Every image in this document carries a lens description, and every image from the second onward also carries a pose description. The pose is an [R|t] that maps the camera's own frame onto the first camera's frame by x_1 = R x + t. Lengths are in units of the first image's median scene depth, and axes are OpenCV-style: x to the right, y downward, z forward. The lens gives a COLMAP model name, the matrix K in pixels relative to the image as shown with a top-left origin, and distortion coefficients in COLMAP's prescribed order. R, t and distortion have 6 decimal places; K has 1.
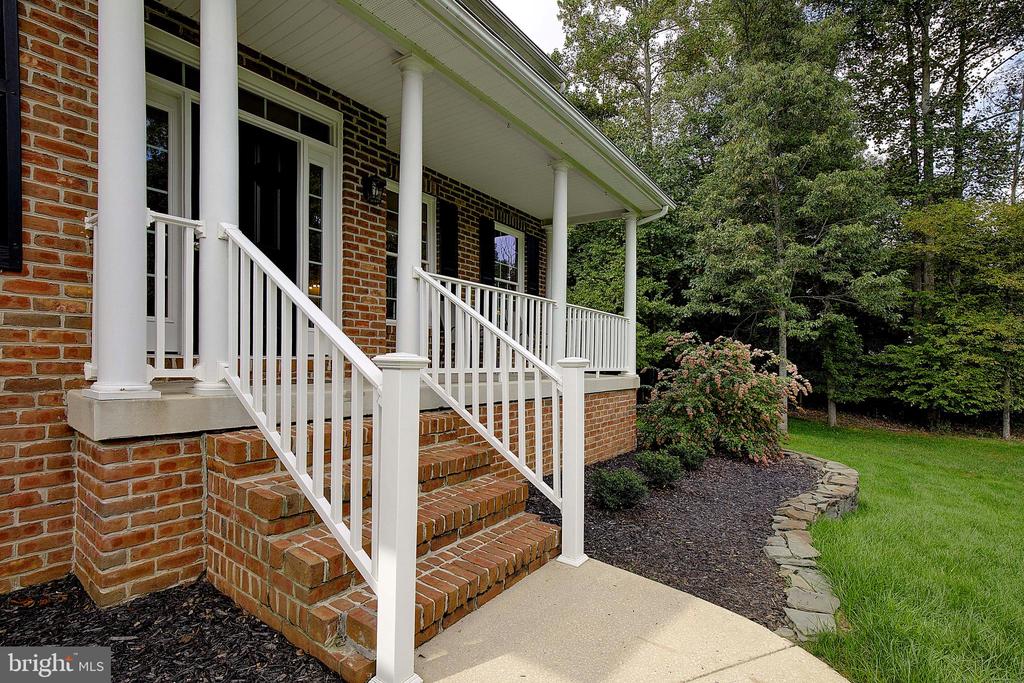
lens RADIAL K [[477.0, 0, 511.1], [0, 477.0, 339.3], [0, 0, 1]] dist [-0.051415, 0.013062]
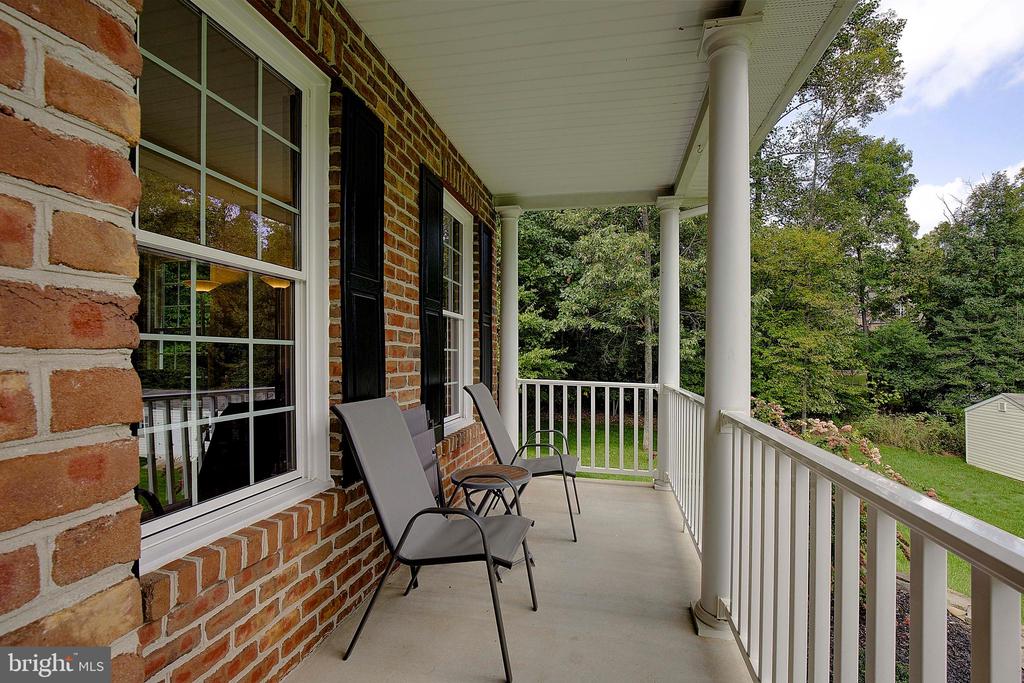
lens RADIAL K [[477.0, 0, 511.1], [0, 477.0, 339.3], [0, 0, 1]] dist [-0.051415, 0.013062]
pose [[0.920709, -0.007237, 0.390182, -0.059209], [0.004899, 0.999964, 0.006985, -0.042114], [-0.390218, -0.004520, 0.920711, 0.228460]]
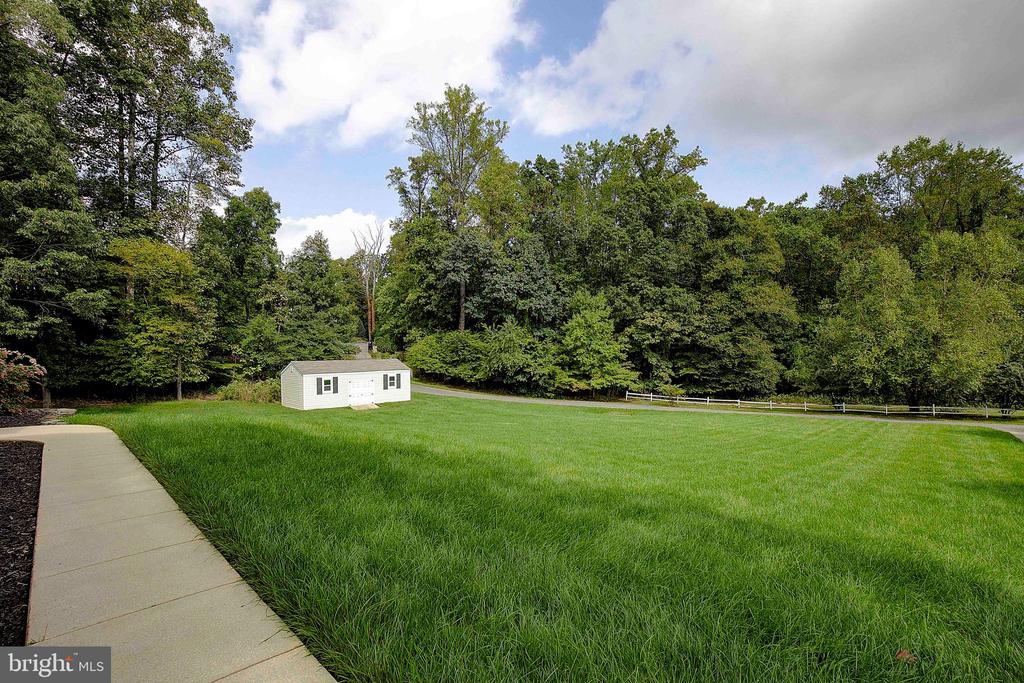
lens RADIAL K [[469.4, 0, 528.6], [0, 469.4, 351.6], [0, 0, 1]] dist [-0.045109, 0.009004]
pose [[0.134121, -0.029825, 0.990516, -0.325962], [-0.024017, 0.999156, 0.033337, -0.029497], [-0.990674, -0.028261, 0.133291, -0.421394]]
